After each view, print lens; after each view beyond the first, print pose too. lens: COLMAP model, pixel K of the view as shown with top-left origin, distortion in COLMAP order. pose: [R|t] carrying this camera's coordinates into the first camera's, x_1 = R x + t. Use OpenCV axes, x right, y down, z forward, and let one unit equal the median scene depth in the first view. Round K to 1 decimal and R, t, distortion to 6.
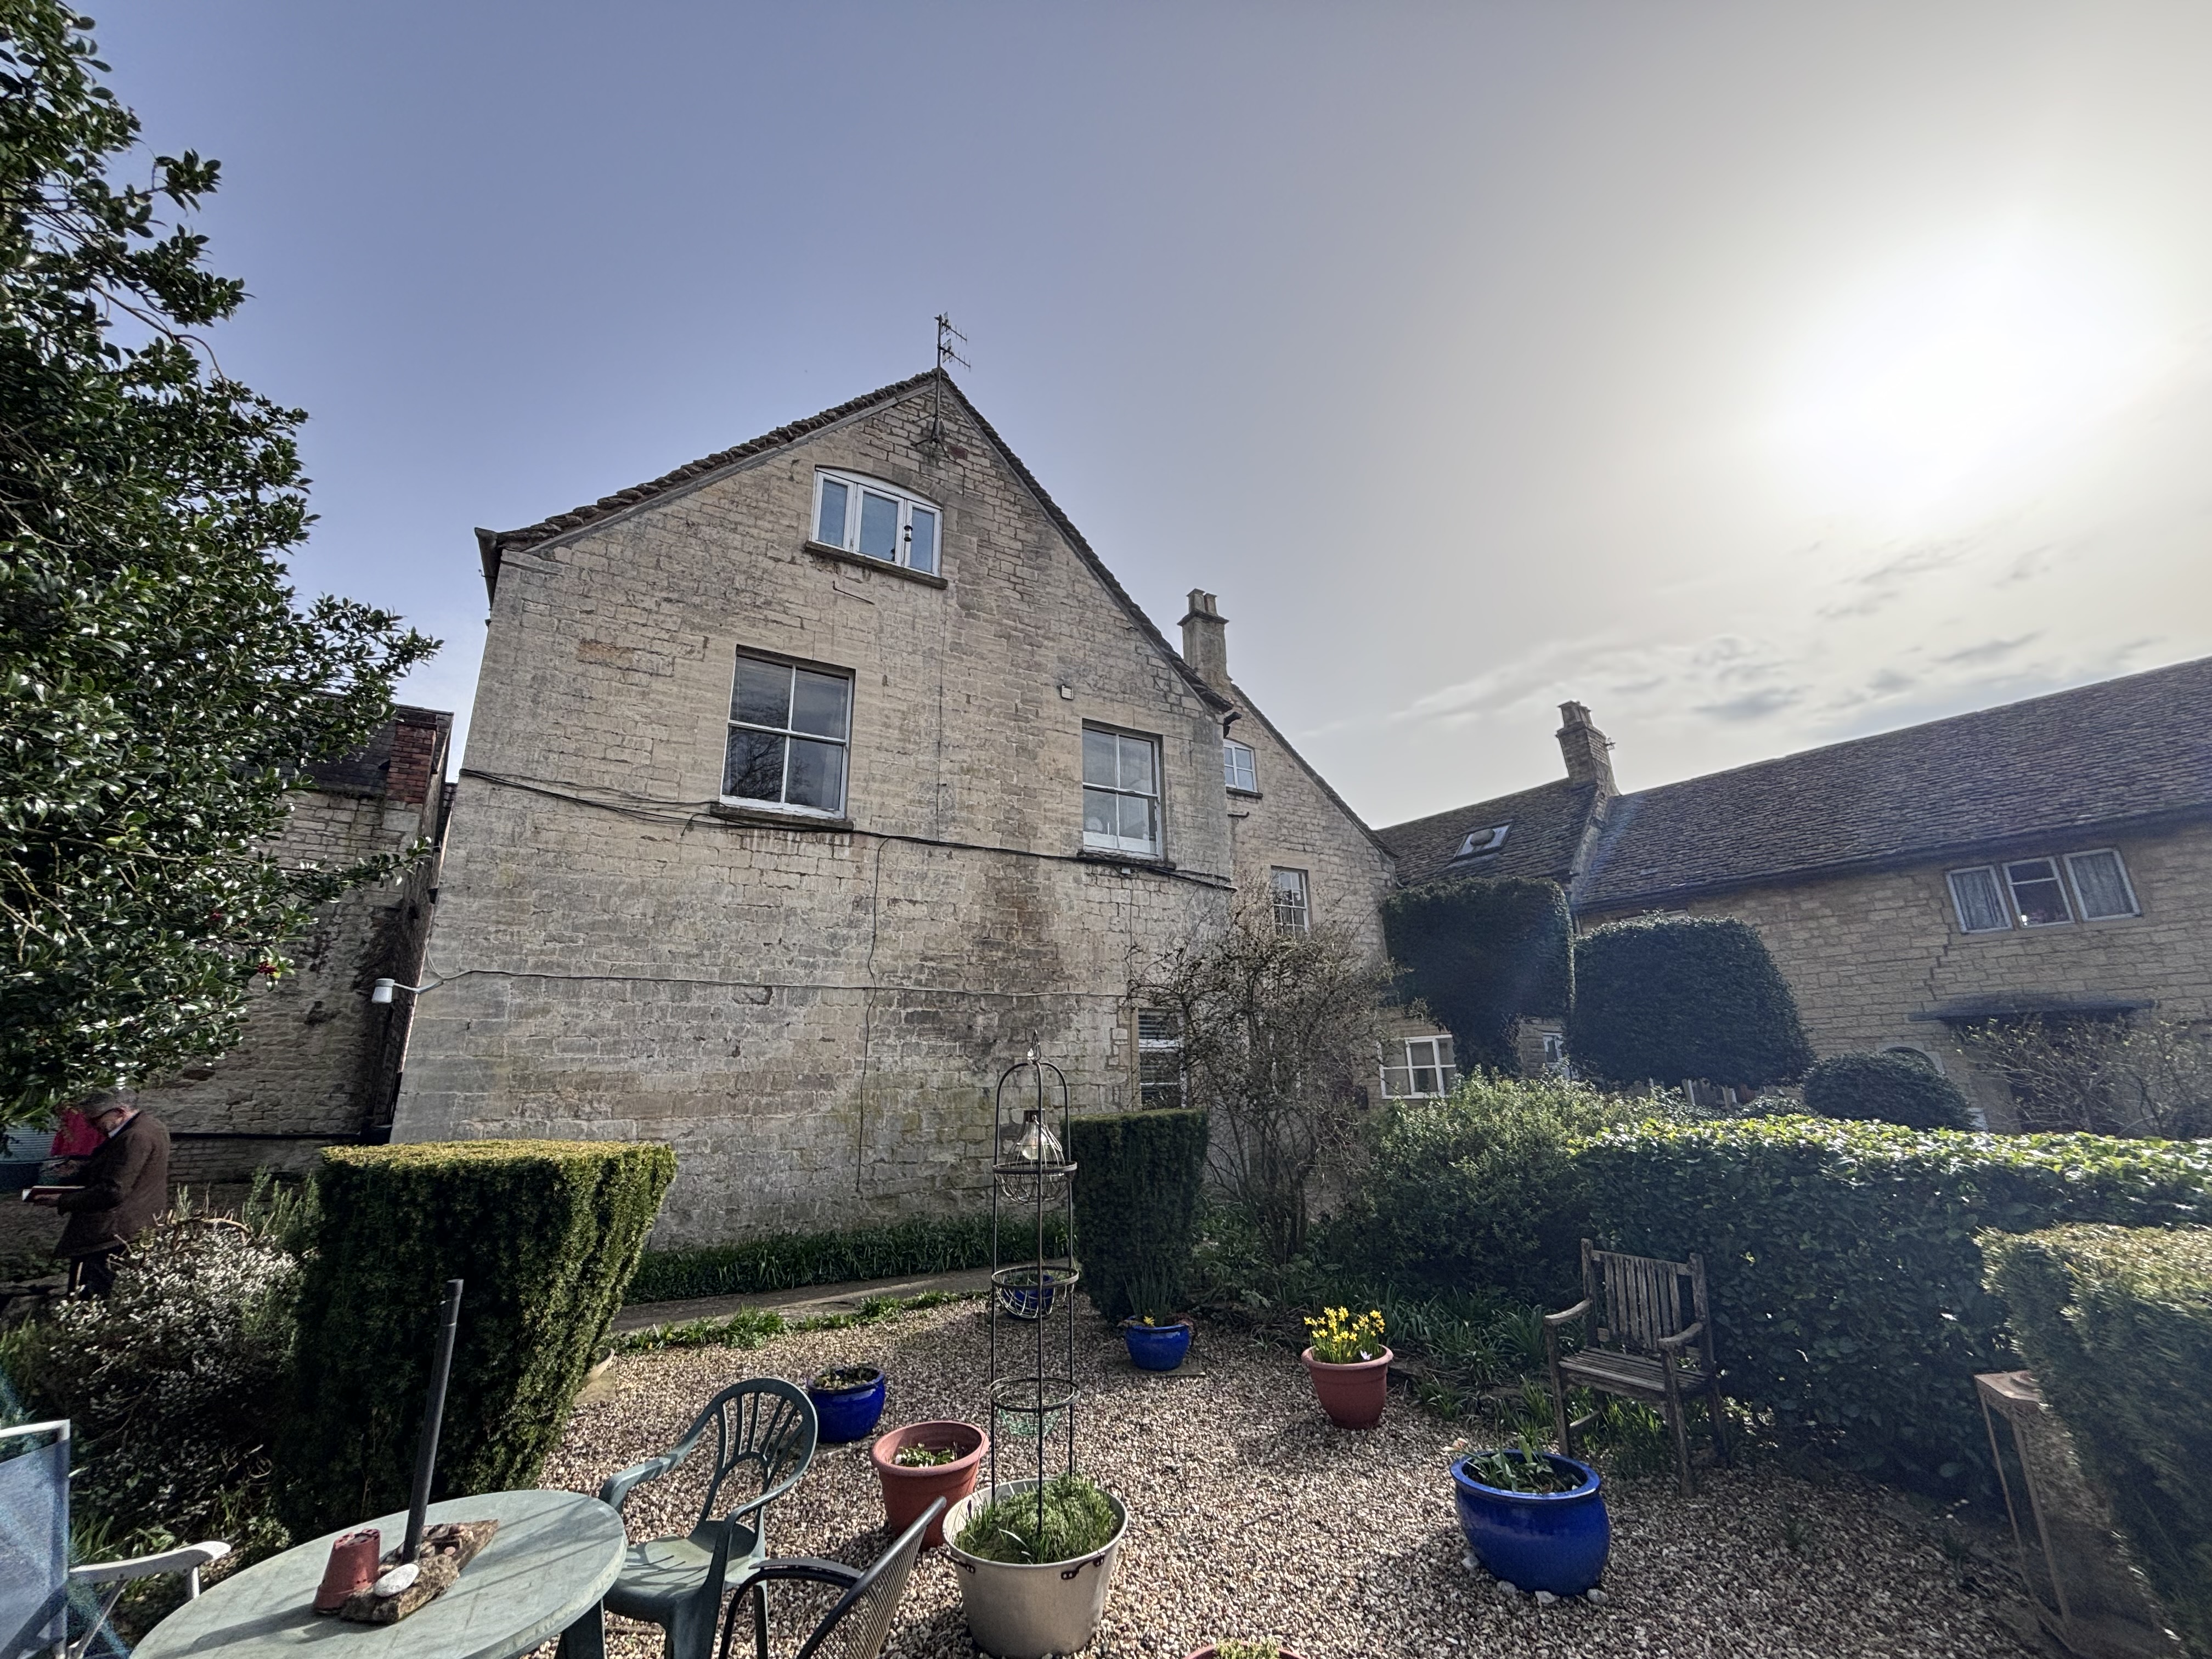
lens RADIAL K [[896.7, 0, 1106.0], [0, 896.7, 829.5], [0, 0, 1]] dist [-0.001837, -0.000474]
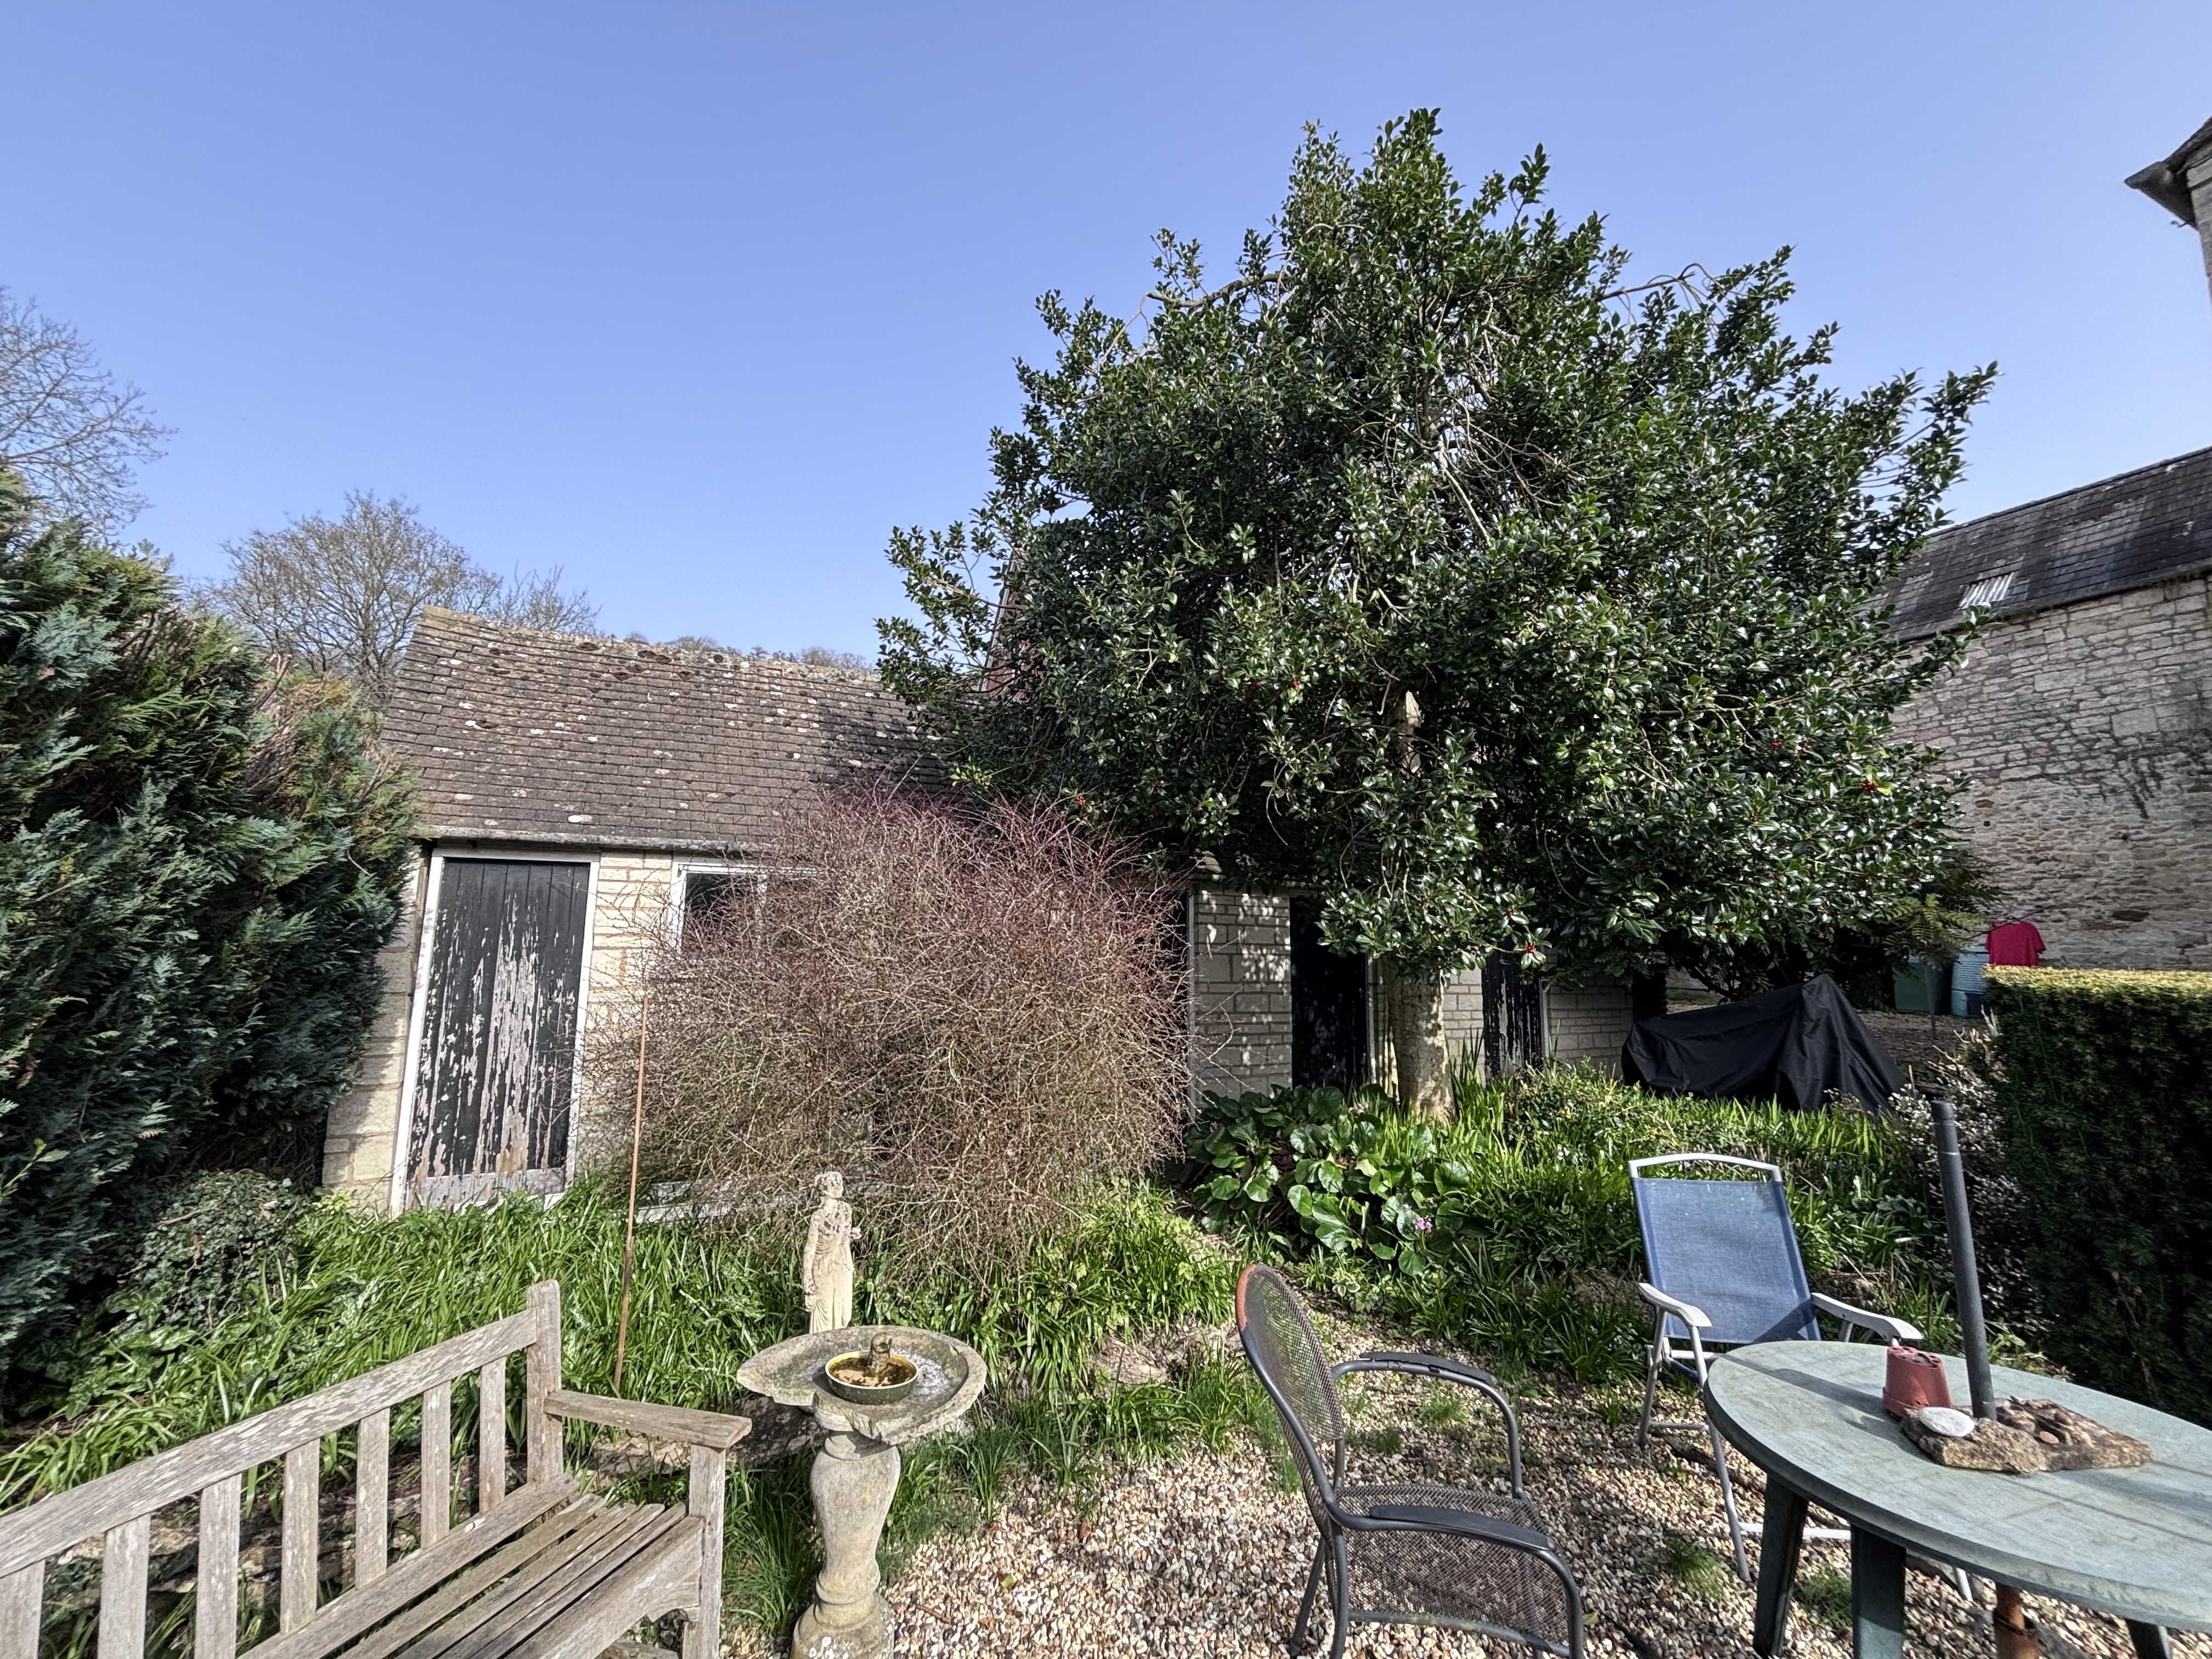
lens RADIAL K [[896.7, 0, 1106.0], [0, 896.7, 829.5], [0, 0, 1]] dist [-0.001837, -0.000474]
pose [[-0.113494, -0.109039, -0.987537, 0.145709], [0.265035, 0.954619, -0.135864, 0.129447], [0.957536, -0.277152, -0.079445, 0.299759]]
